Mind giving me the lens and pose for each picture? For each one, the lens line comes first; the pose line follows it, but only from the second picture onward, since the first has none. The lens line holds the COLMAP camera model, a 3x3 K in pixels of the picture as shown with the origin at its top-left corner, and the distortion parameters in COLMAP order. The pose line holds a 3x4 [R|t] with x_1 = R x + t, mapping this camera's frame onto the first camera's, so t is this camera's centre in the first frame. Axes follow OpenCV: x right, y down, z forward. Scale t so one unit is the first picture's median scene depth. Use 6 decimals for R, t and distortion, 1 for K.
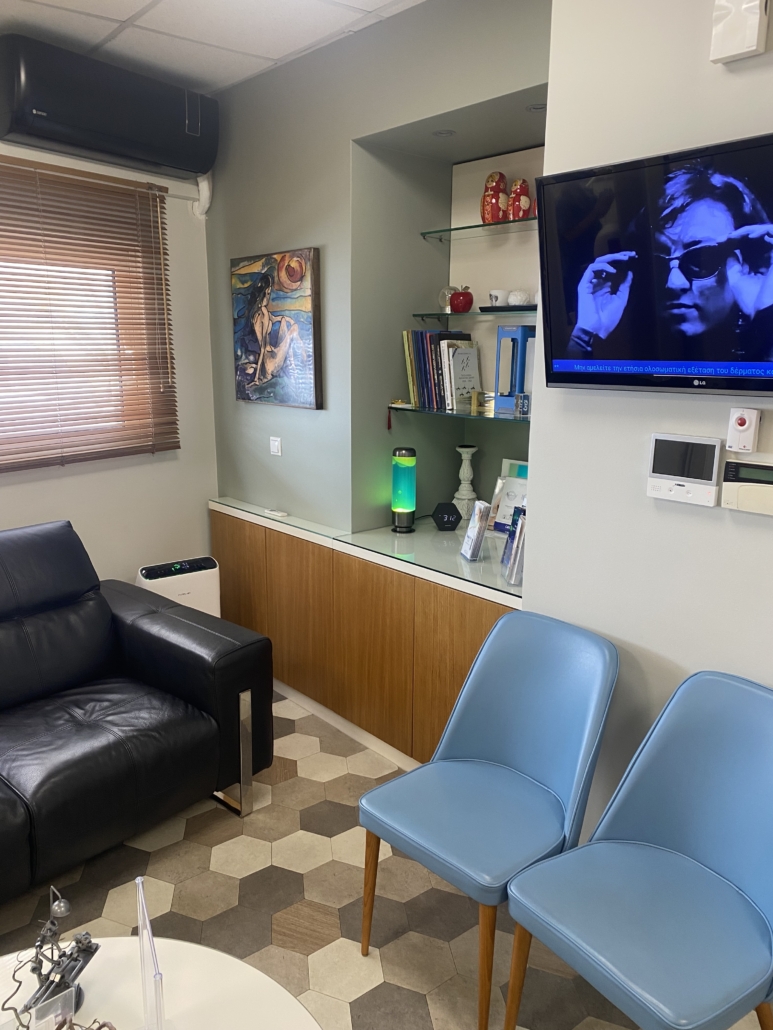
lens RADIAL K [[768.3, 0, 382.7], [0, 768.3, 530.3], [0, 0, 1]] dist [0.064320, -0.113217]
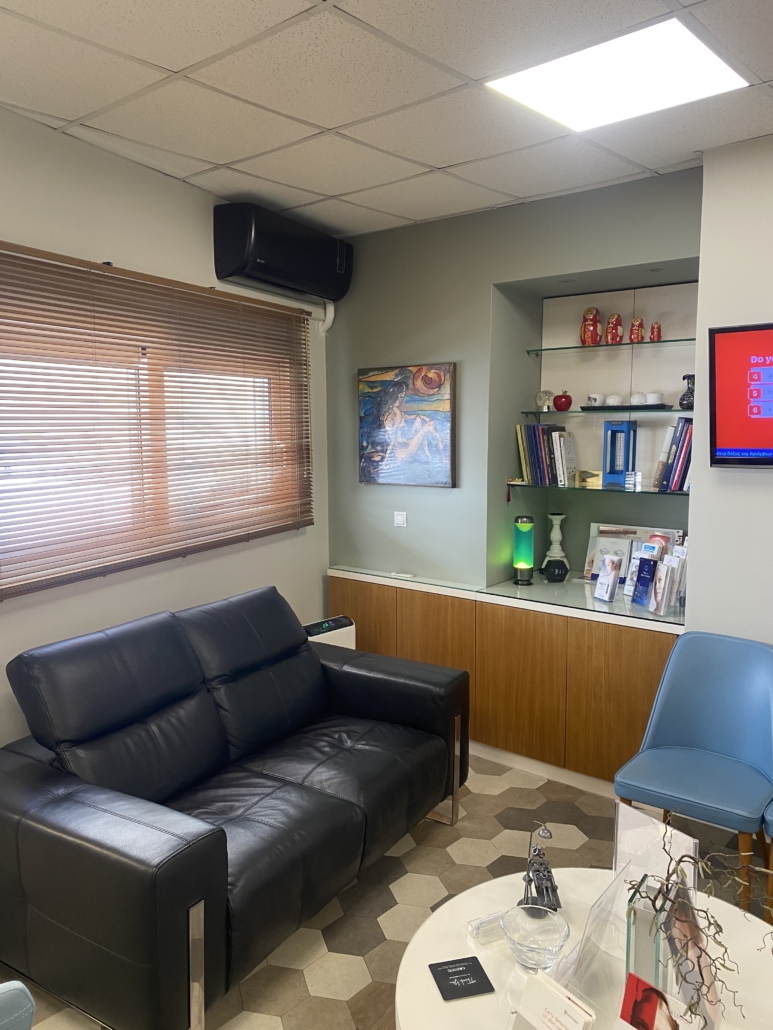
lens RADIAL K [[773.4, 0, 380.2], [0, 773.4, 515.5], [0, 0, 1]] dist [0.068530, -0.073072]
pose [[0.986948, -0.034516, 0.157300, -0.398800], [0.052433, 0.992412, -0.111215, 0.018466], [-0.152267, 0.118011, 0.981269, -0.195580]]
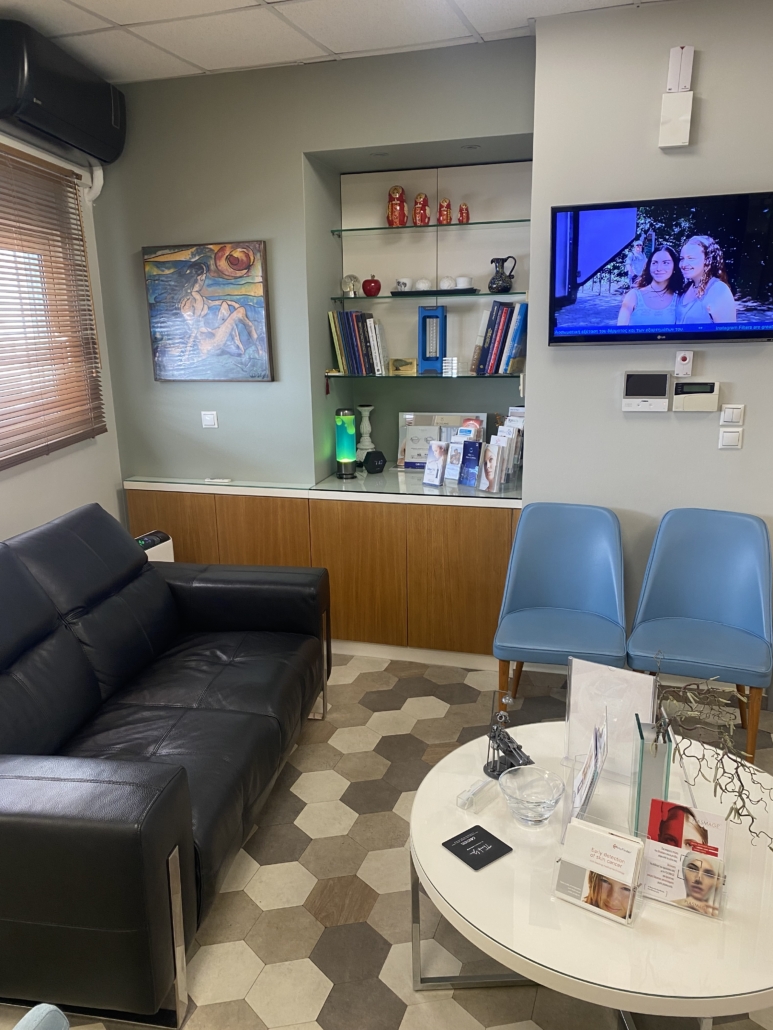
lens RADIAL K [[768.3, 0, 382.7], [0, 768.3, 530.3], [0, 0, 1]] dist [0.064320, -0.113217]
pose [[0.848405, -0.163501, 0.503465, -0.564584], [0.151007, 0.986337, 0.065847, 0.011793], [-0.507352, 0.020162, 0.861503, -0.075579]]
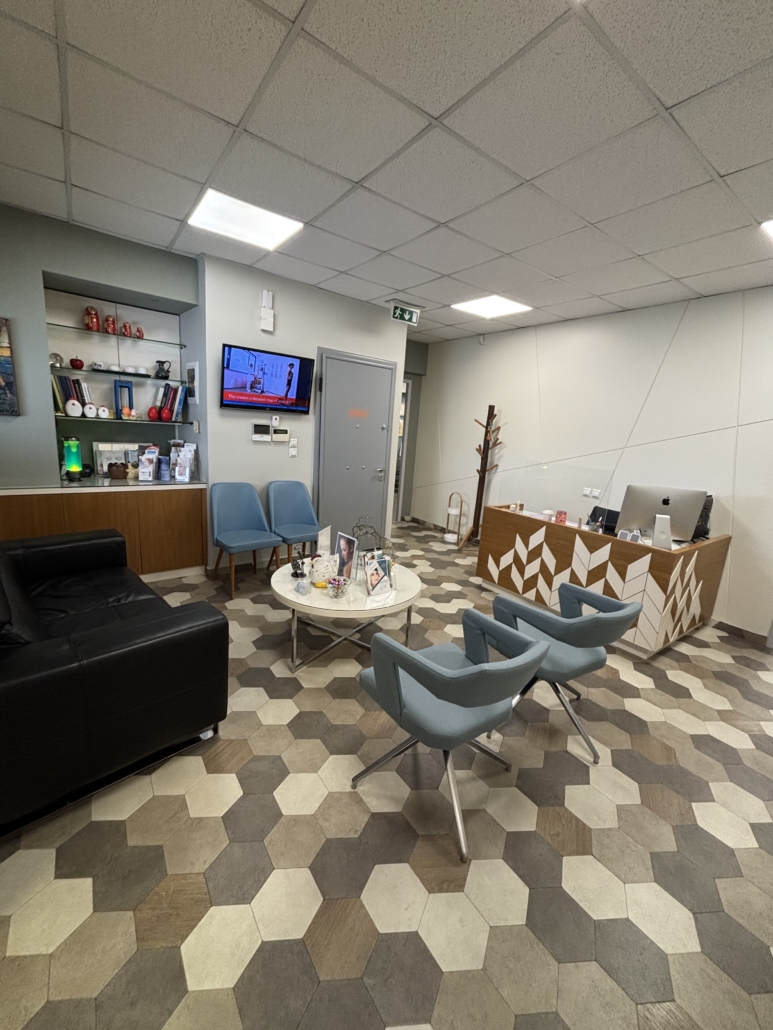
lens RADIAL K [[415.8, 0, 386.5], [0, 415.8, 515.0], [0, 0, 1]] dist [-0.000511, -0.000035]
pose [[0.083464, -0.213625, 0.973344, -0.961136], [0.164771, 0.966266, 0.197942, 0.007145], [-0.982794, 0.143858, 0.115847, 0.126765]]
